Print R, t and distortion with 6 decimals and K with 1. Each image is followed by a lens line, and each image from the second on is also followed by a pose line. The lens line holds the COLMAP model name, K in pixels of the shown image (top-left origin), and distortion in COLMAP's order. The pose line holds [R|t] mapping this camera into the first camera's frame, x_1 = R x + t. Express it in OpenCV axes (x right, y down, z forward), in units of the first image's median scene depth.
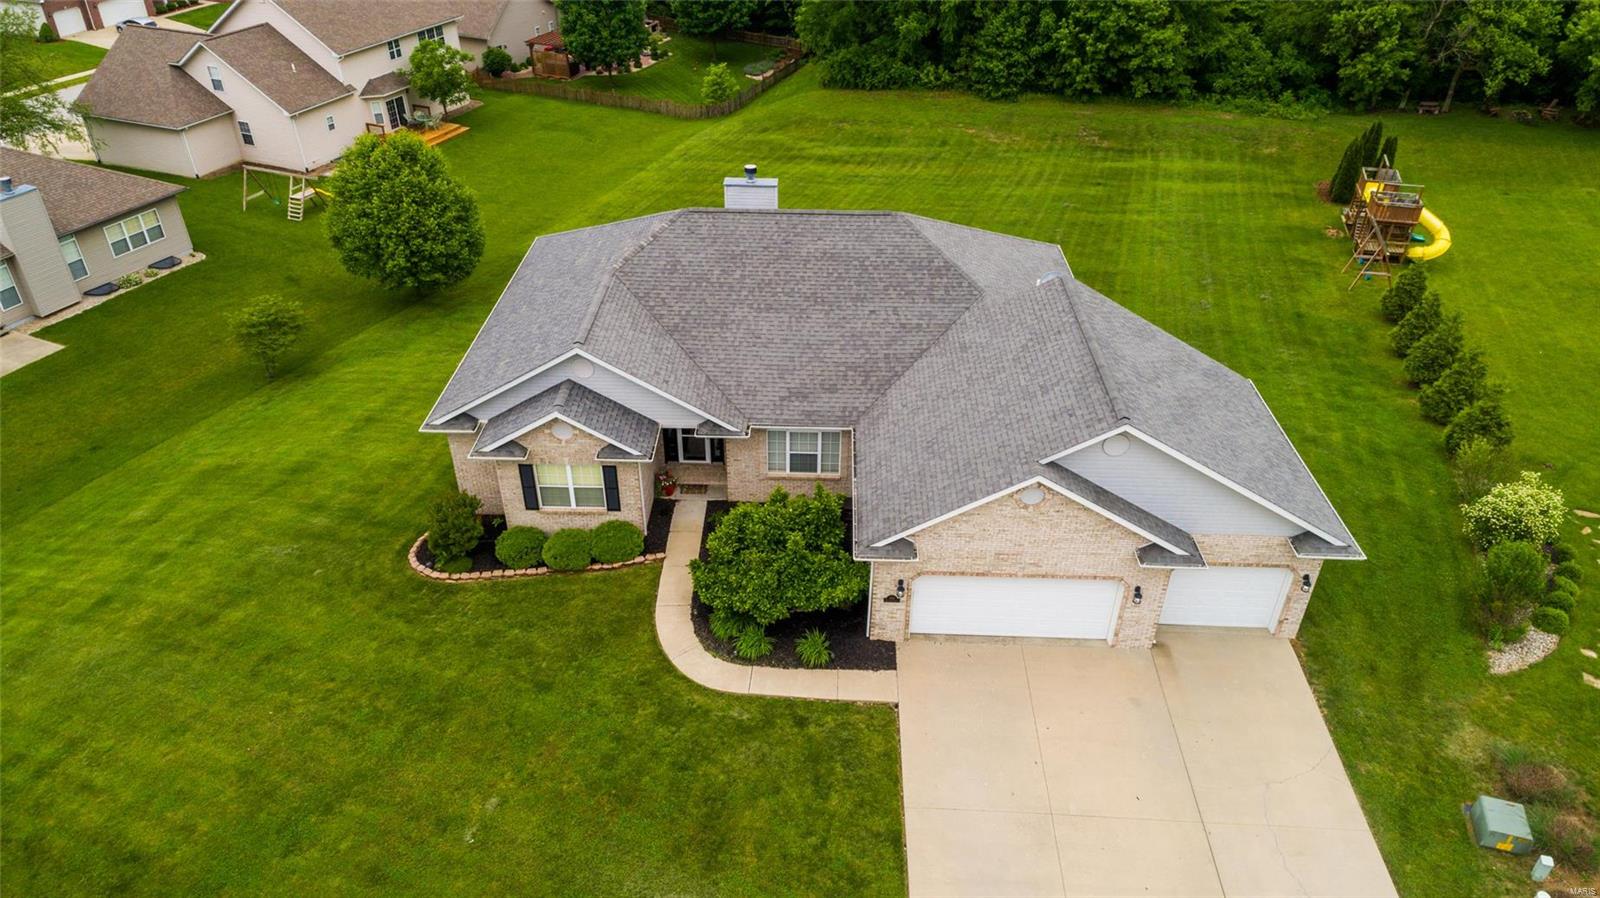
lens RADIAL K [[1038.4, 0, 800.0], [0, 1038.4, 449.0], [0, 0, 1]] dist [0.176187, -0.172934]
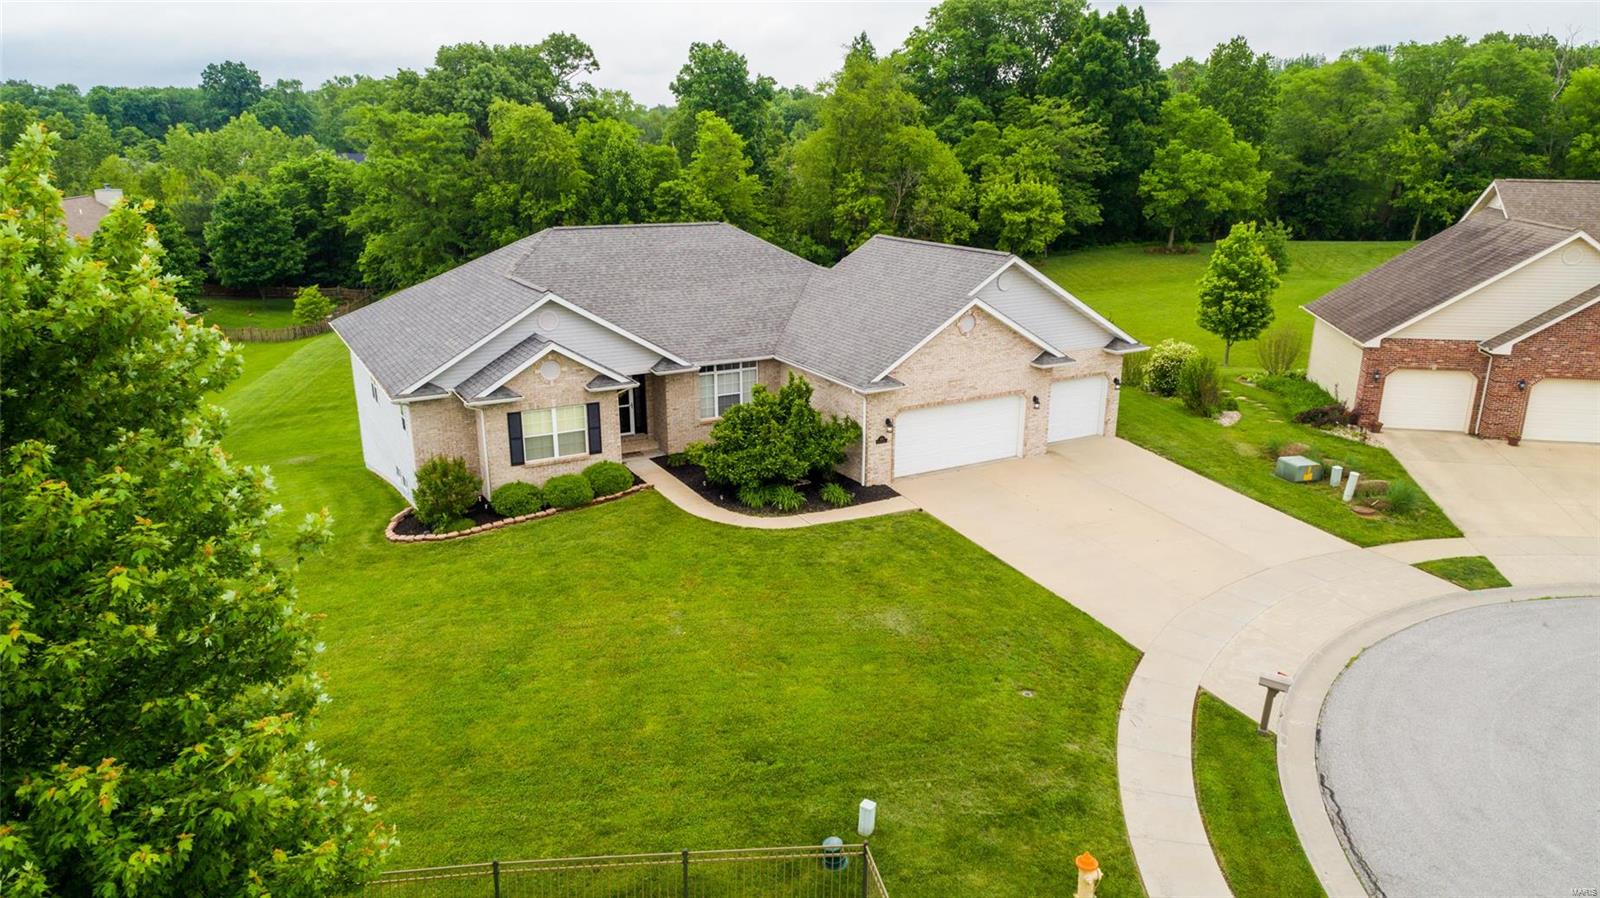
lens RADIAL K [[1038.4, 0, 800.0], [0, 1038.4, 449.0], [0, 0, 1]] dist [0.176187, -0.172934]
pose [[0.859928, -0.151098, 0.487539, -0.285250], [0.287368, 0.932730, -0.217793, 0.190491], [-0.421834, 0.327389, 0.845501, 0.012247]]
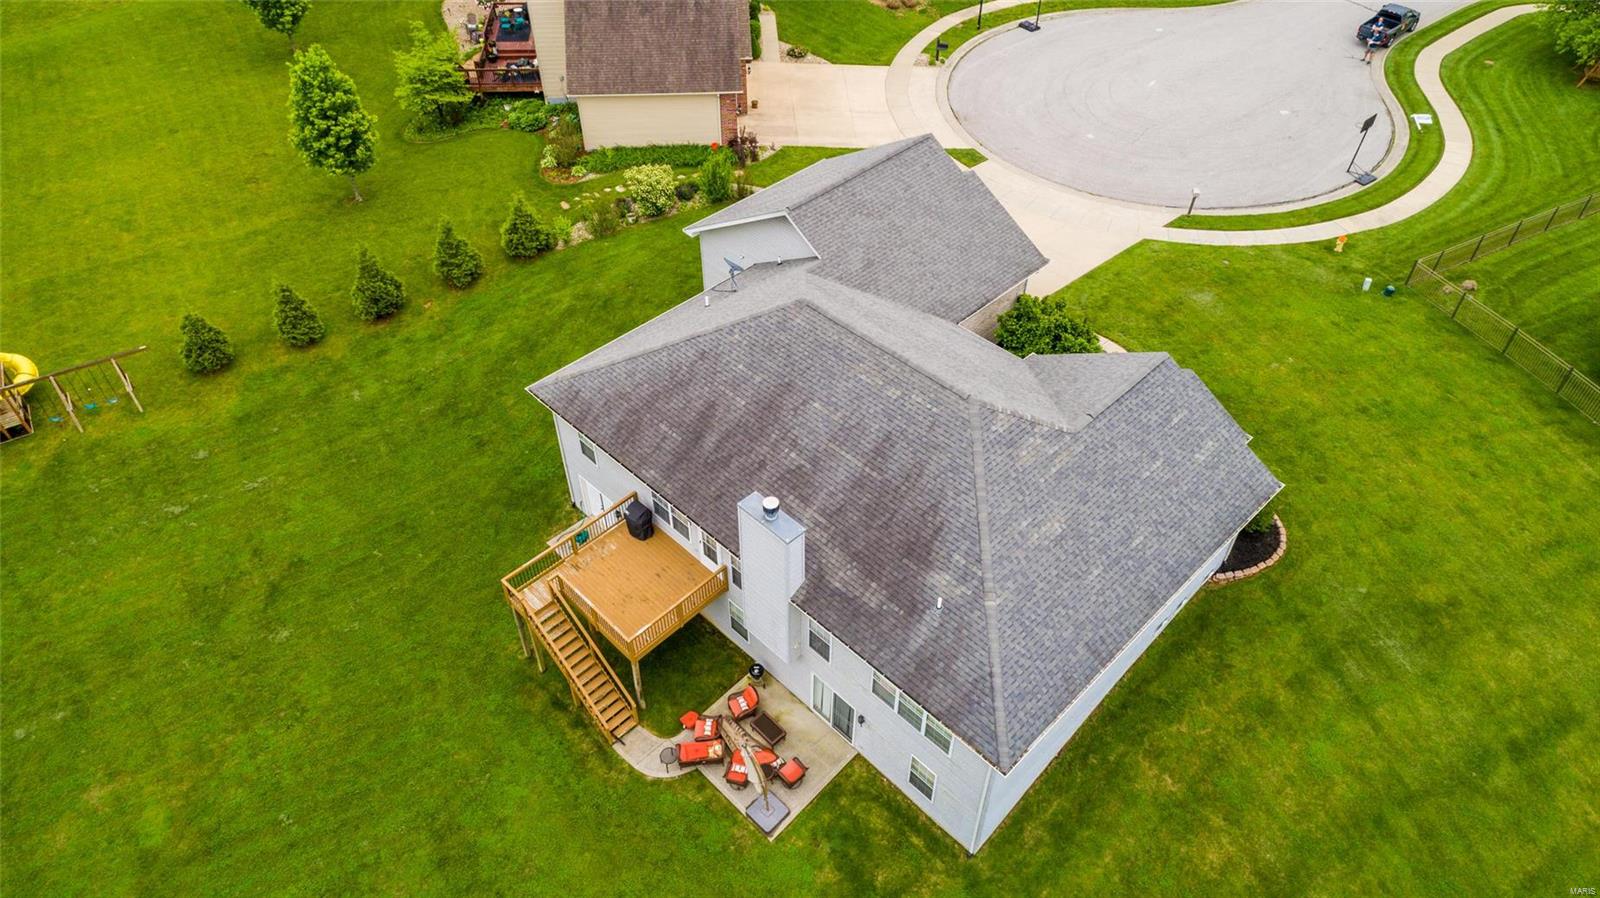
lens RADIAL K [[1038.4, 0, 800.0], [0, 1038.4, 449.0], [0, 0, 1]] dist [0.176187, -0.172934]
pose [[-0.726389, -0.481697, 0.490232, -0.284837], [0.377378, 0.316600, 0.870259, -0.646505], [-0.574408, 0.817149, -0.048193, 0.718787]]
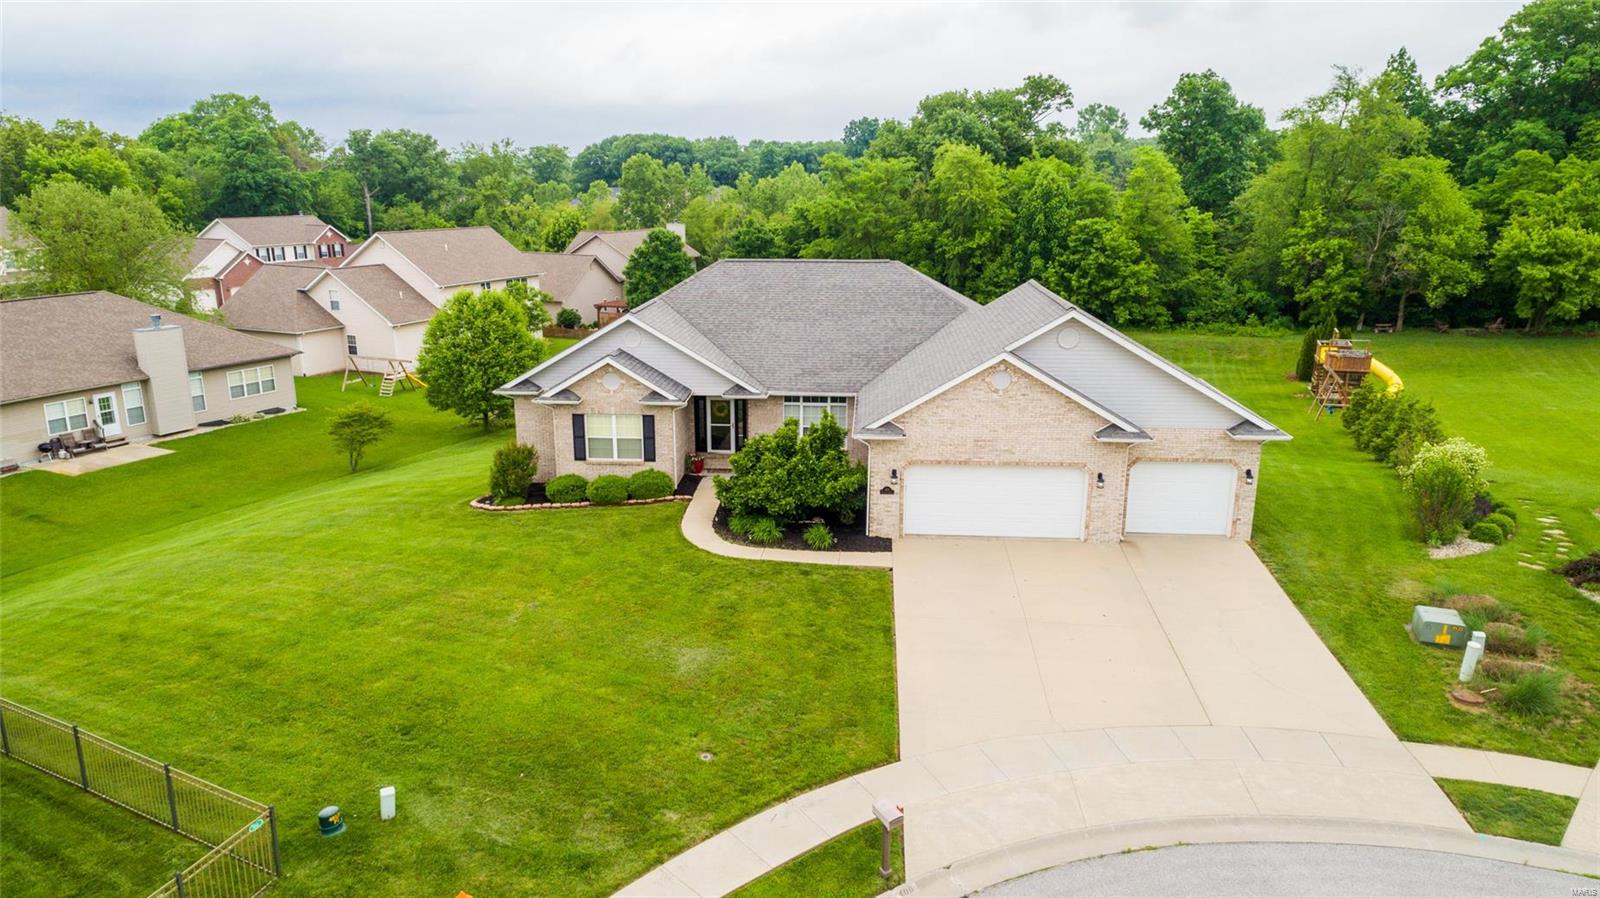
lens RADIAL K [[1038.4, 0, 800.0], [0, 1038.4, 449.0], [0, 0, 1]] dist [0.176187, -0.172934]
pose [[0.999402, 0.004813, -0.034232, 0.015278], [-0.015711, 0.945320, -0.325765, 0.232919], [0.030792, 0.326108, 0.944831, -0.049521]]
